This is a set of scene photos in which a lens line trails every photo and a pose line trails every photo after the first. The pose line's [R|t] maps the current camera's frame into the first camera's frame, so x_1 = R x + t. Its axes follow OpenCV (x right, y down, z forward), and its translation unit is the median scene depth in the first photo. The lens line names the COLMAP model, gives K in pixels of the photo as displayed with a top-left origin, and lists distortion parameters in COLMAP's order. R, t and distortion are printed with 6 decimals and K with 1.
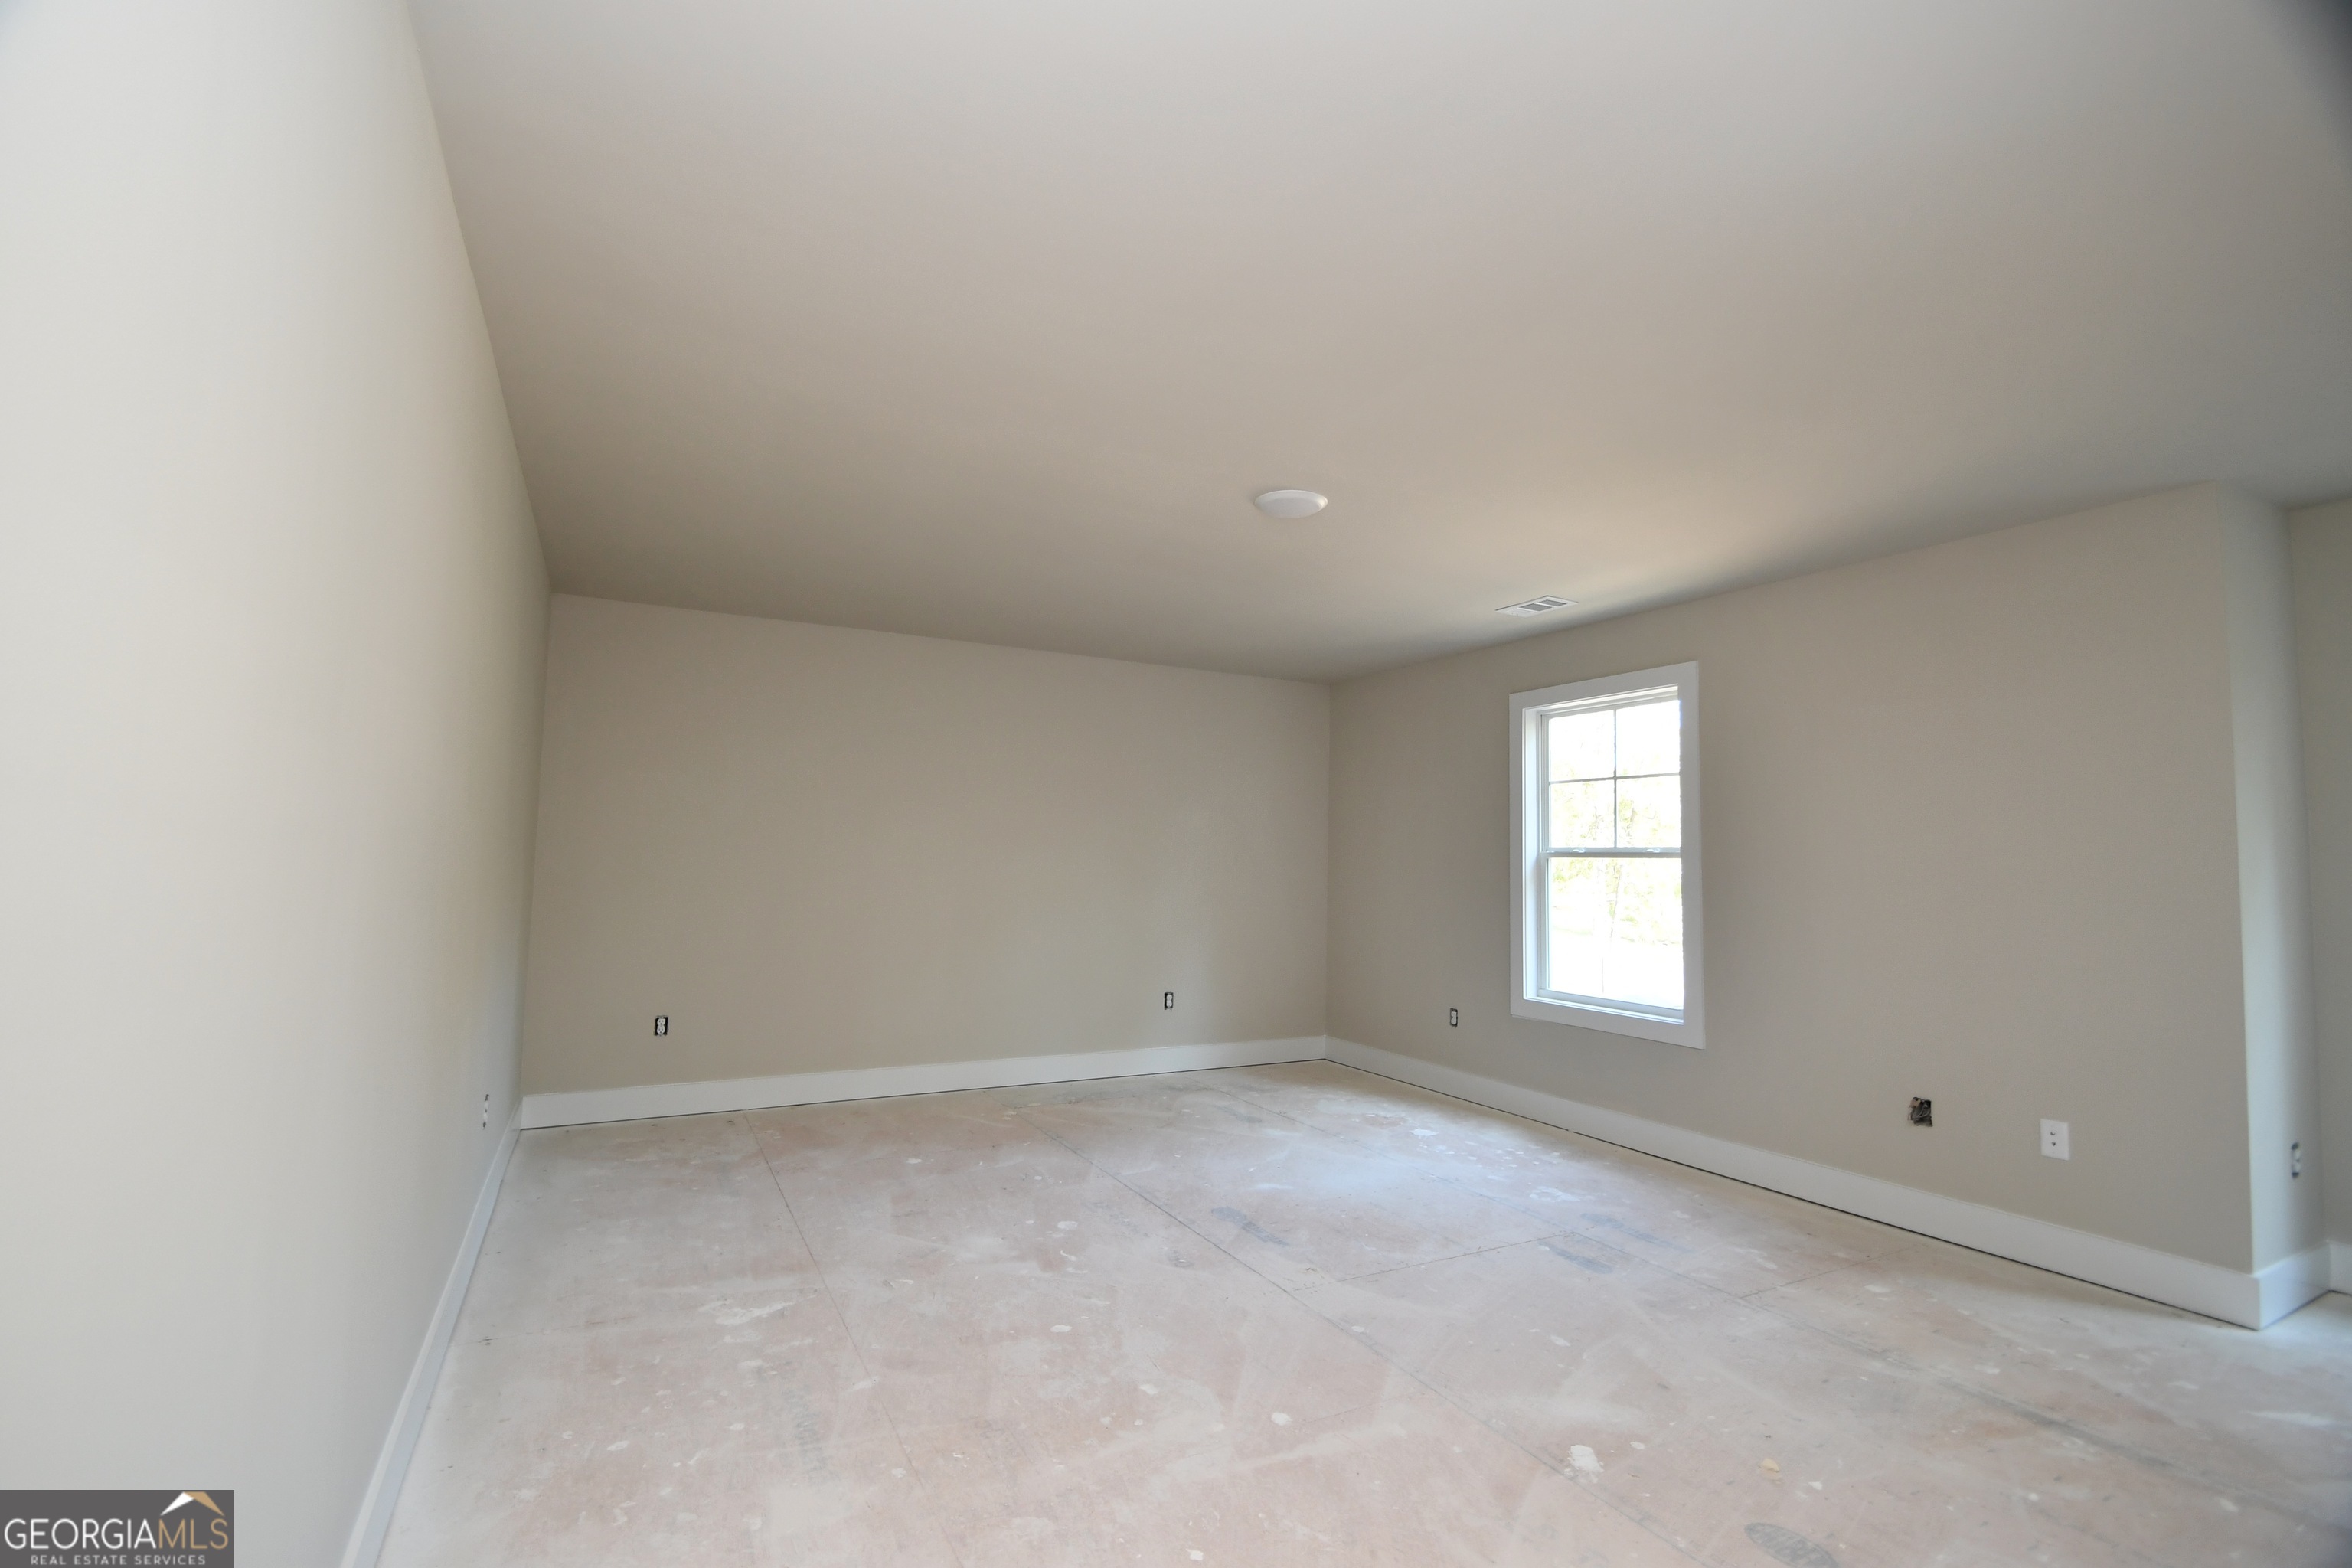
lens RADIAL K [[1032.0, 0, 1174.1], [0, 1032.0, 796.4], [0, 0, 1]] dist [0.000491, -0.004065]
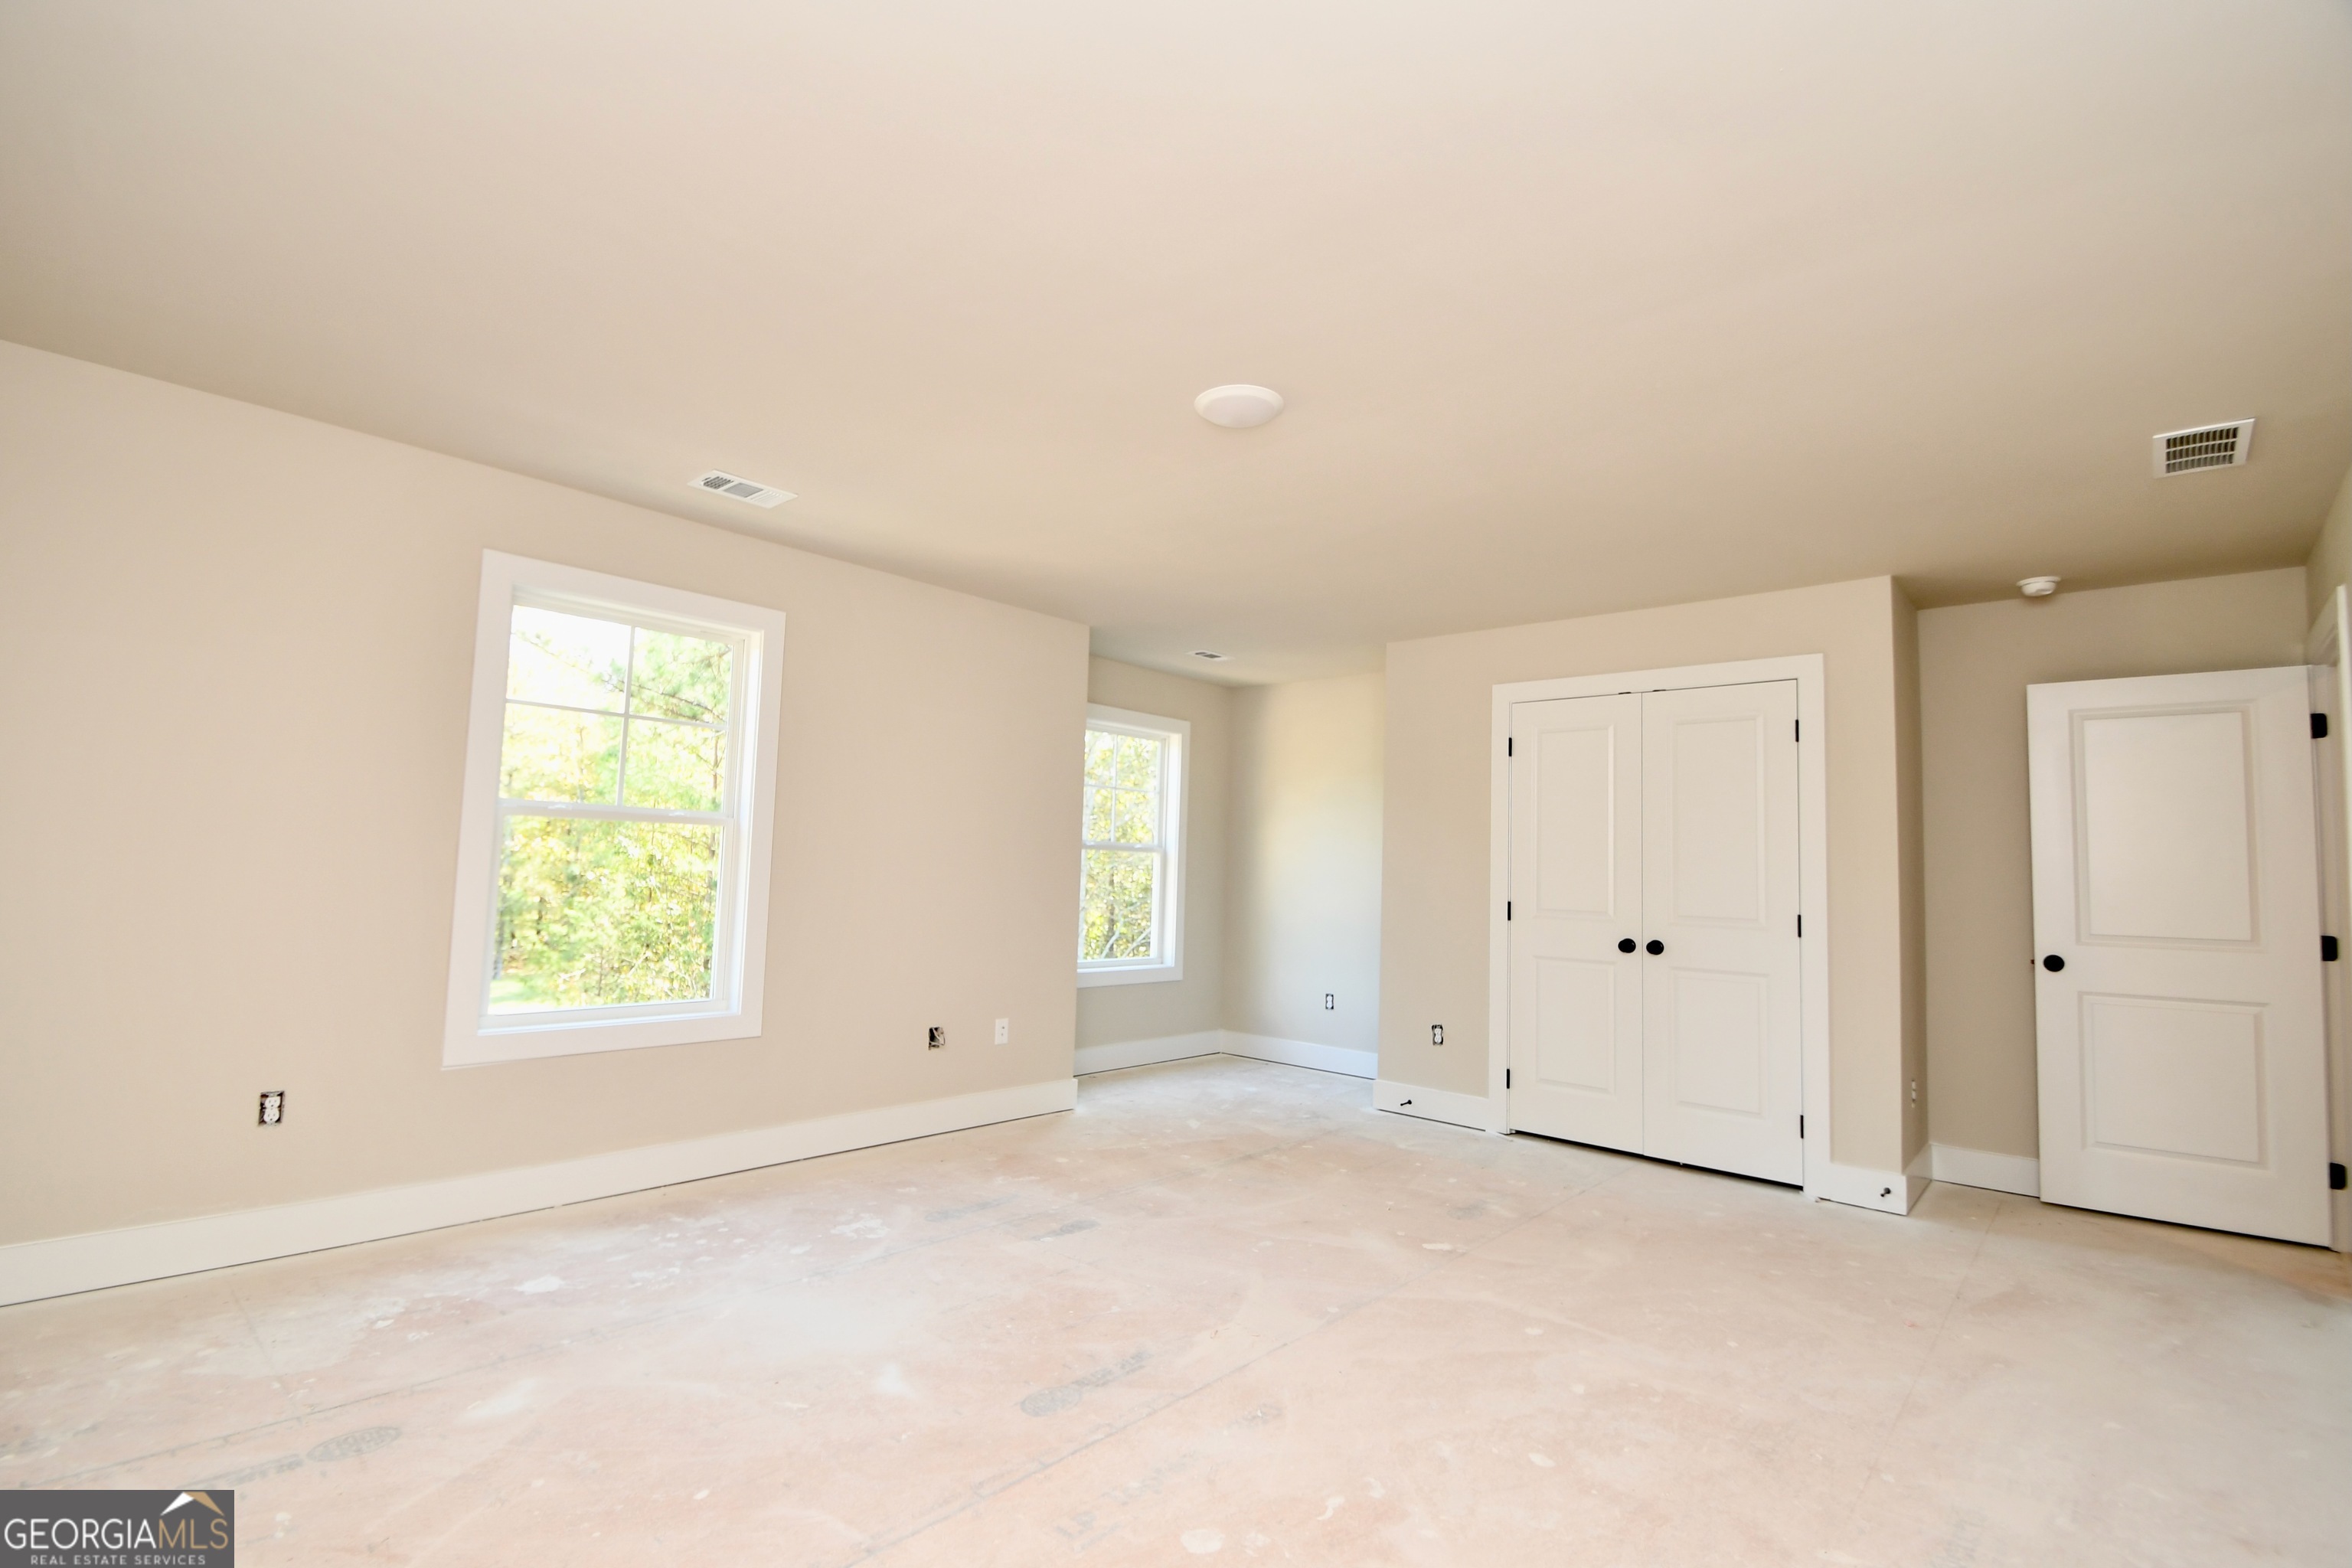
lens RADIAL K [[1032.0, 0, 1179.6], [0, 1032.0, 789.7], [0, 0, 1]] dist [0.000491, -0.004065]
pose [[-0.319712, 0.045335, 0.946430, -0.545814], [-0.099772, 0.991691, -0.081207, 0.074843], [-0.942247, -0.120390, -0.312533, 1.092652]]
